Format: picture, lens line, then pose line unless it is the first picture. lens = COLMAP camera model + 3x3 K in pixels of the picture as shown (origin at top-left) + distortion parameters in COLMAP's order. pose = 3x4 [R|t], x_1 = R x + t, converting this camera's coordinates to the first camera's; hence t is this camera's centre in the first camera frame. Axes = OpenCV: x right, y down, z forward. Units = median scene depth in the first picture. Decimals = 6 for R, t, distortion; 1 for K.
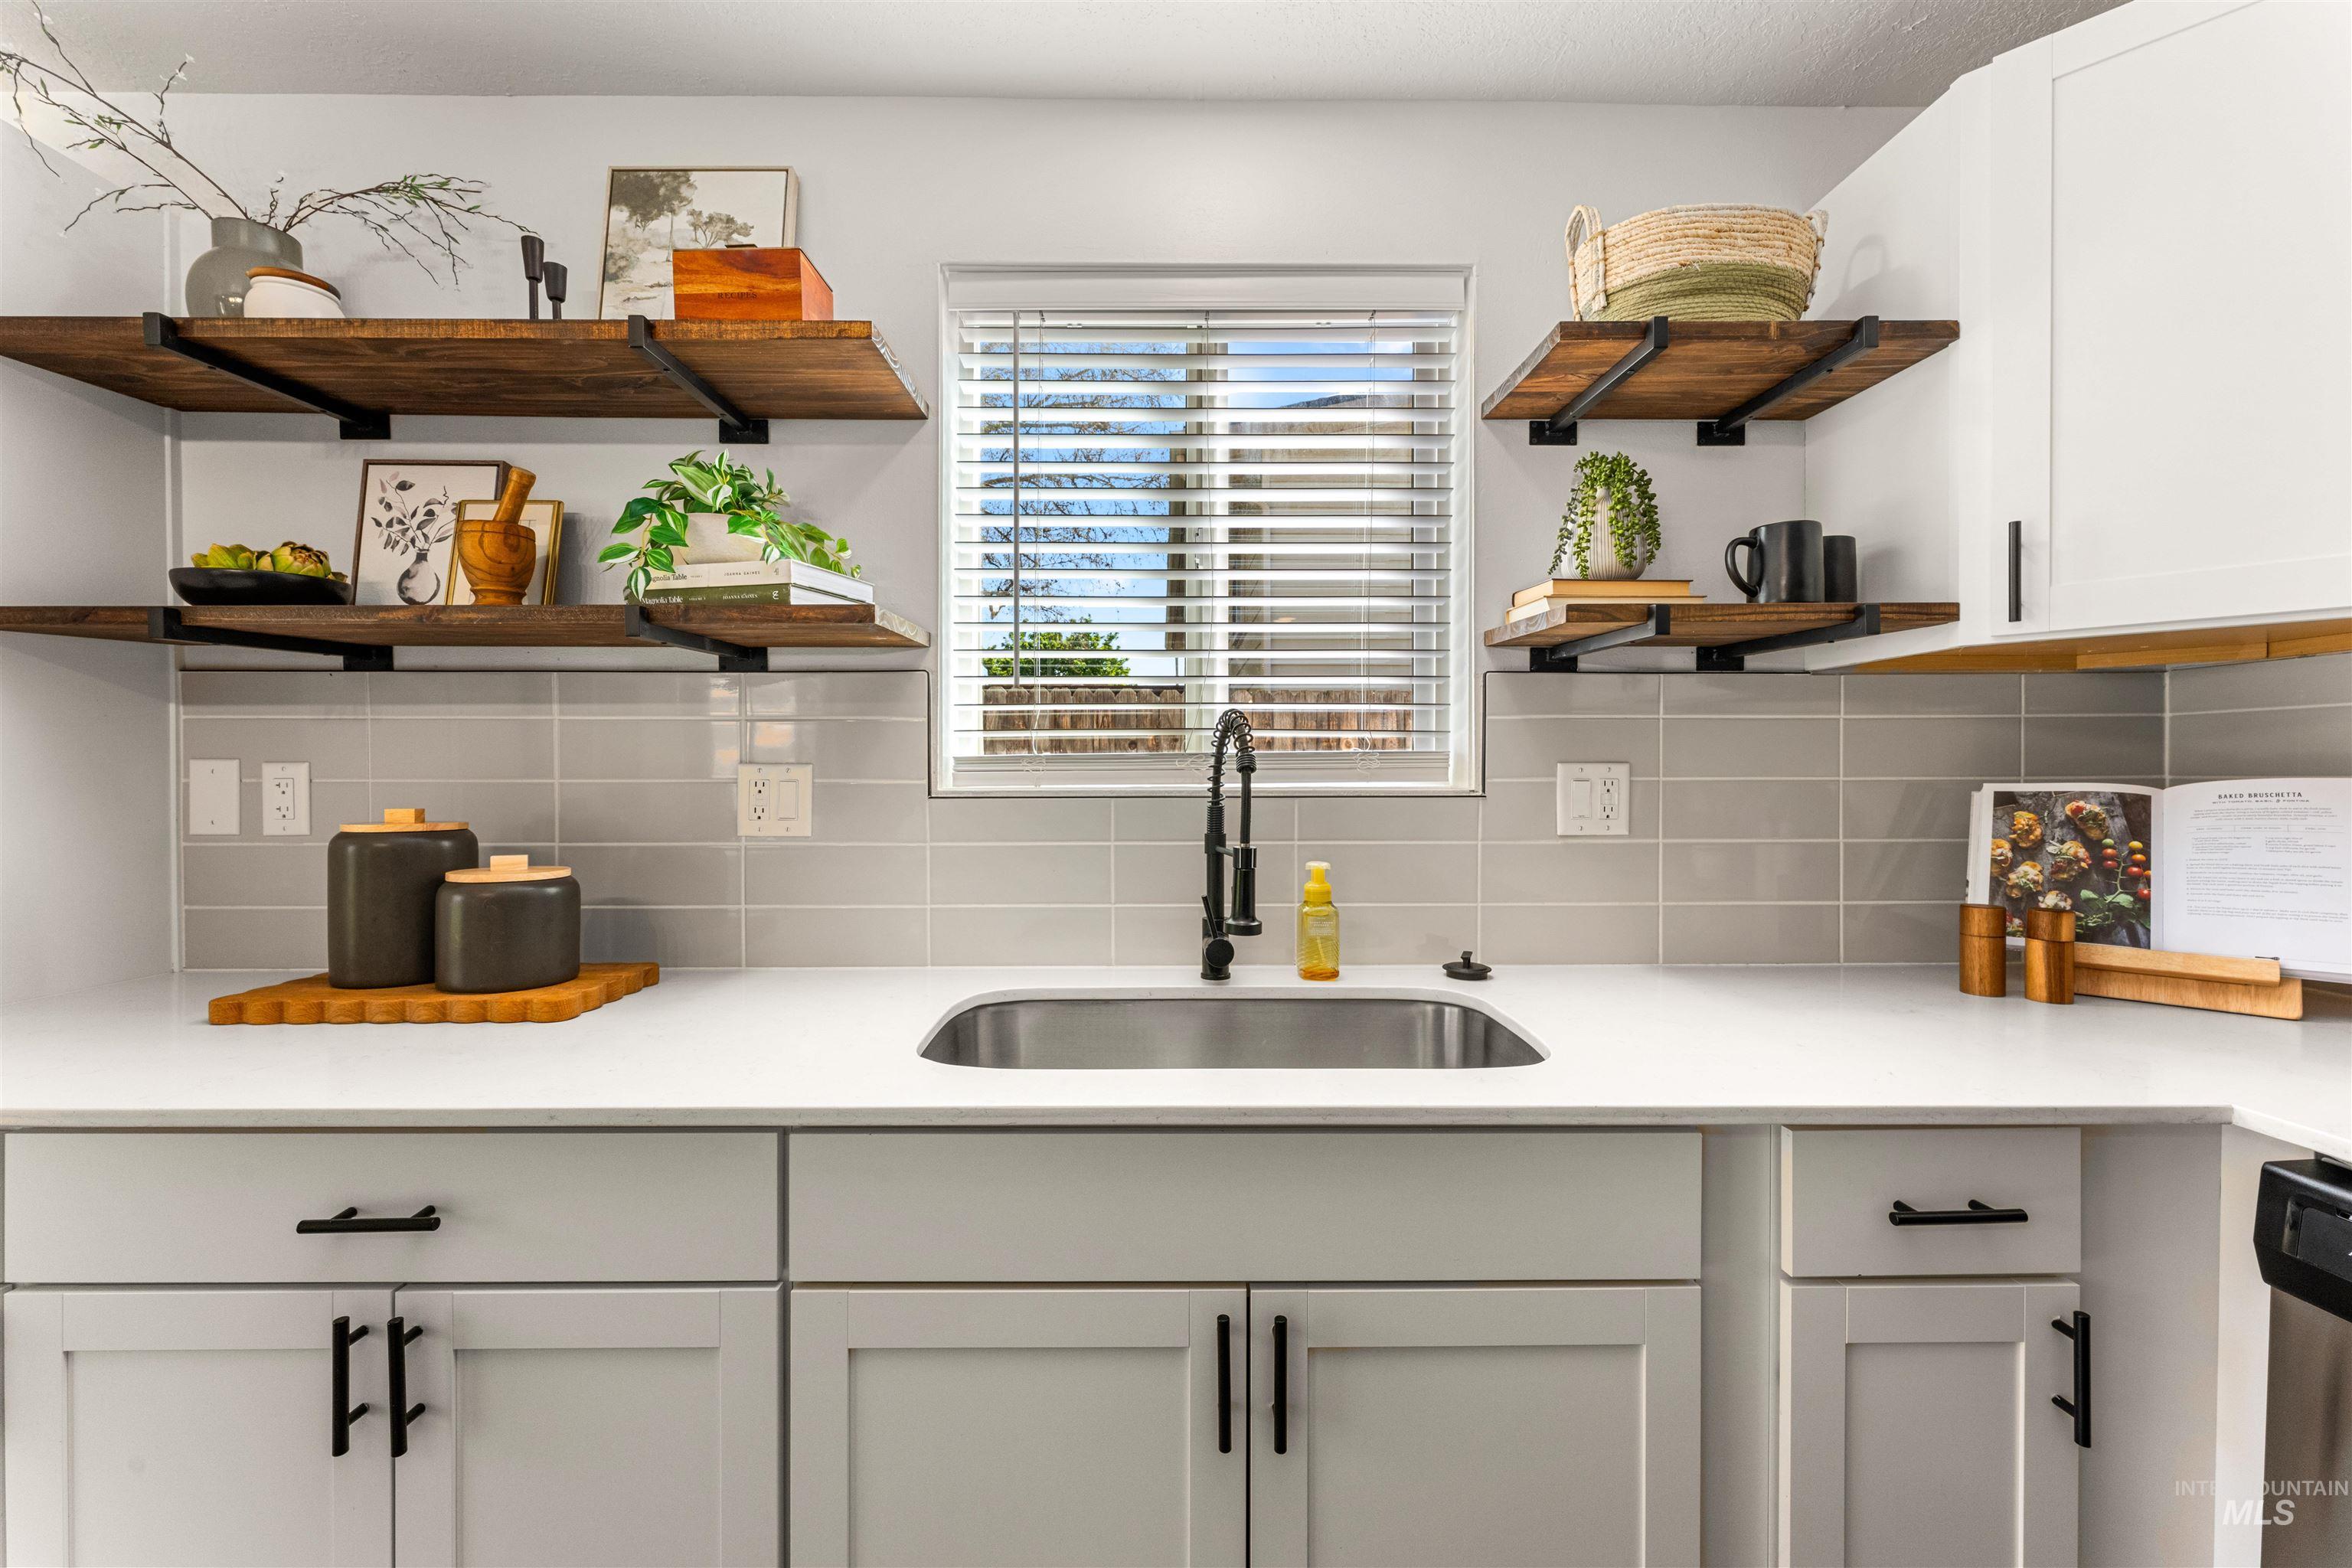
lens RADIAL K [[940.7, 0, 1172.4], [0, 940.7, 776.2], [0, 0, 1]] dist [0.005194, -0.000283]
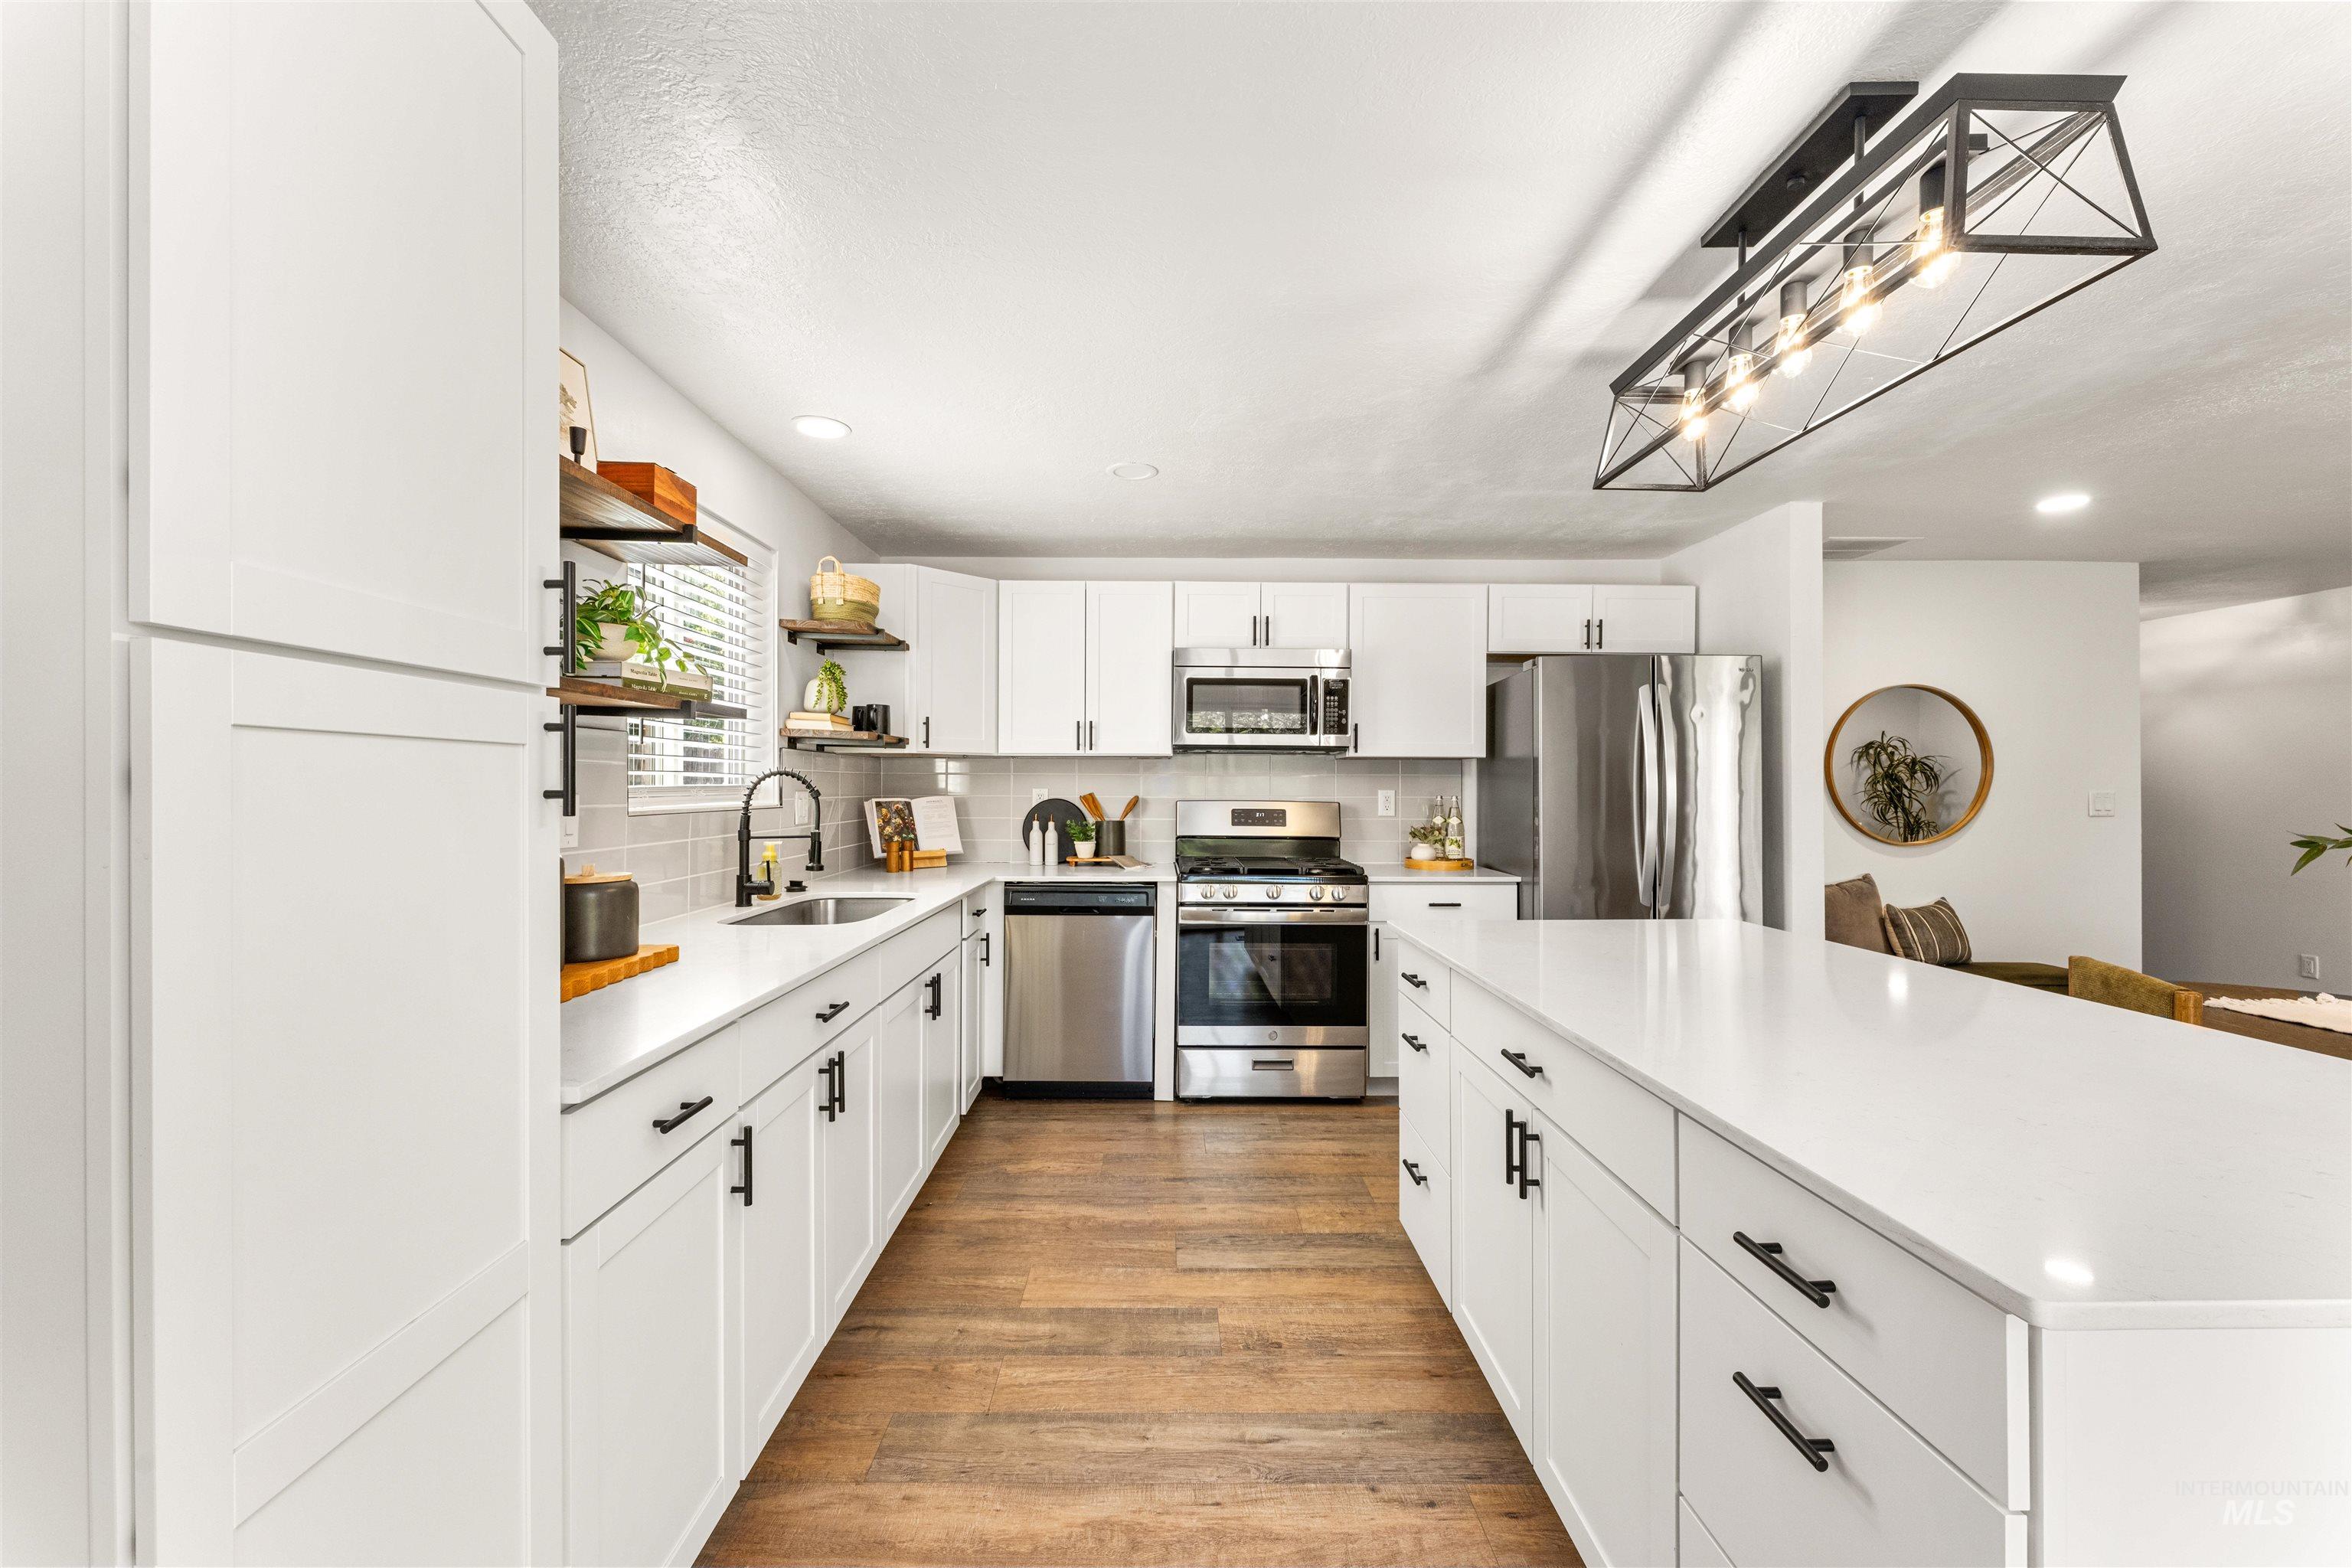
lens RADIAL K [[940.7, 0, 1172.4], [0, 940.7, 776.2], [0, 0, 1]] dist [0.005194, -0.000283]
pose [[0.000736, 0.013086, 0.999914, -1.917258], [0.005830, 0.999897, -0.013090, -0.016844], [-0.999983, 0.005839, 0.000660, 0.147009]]
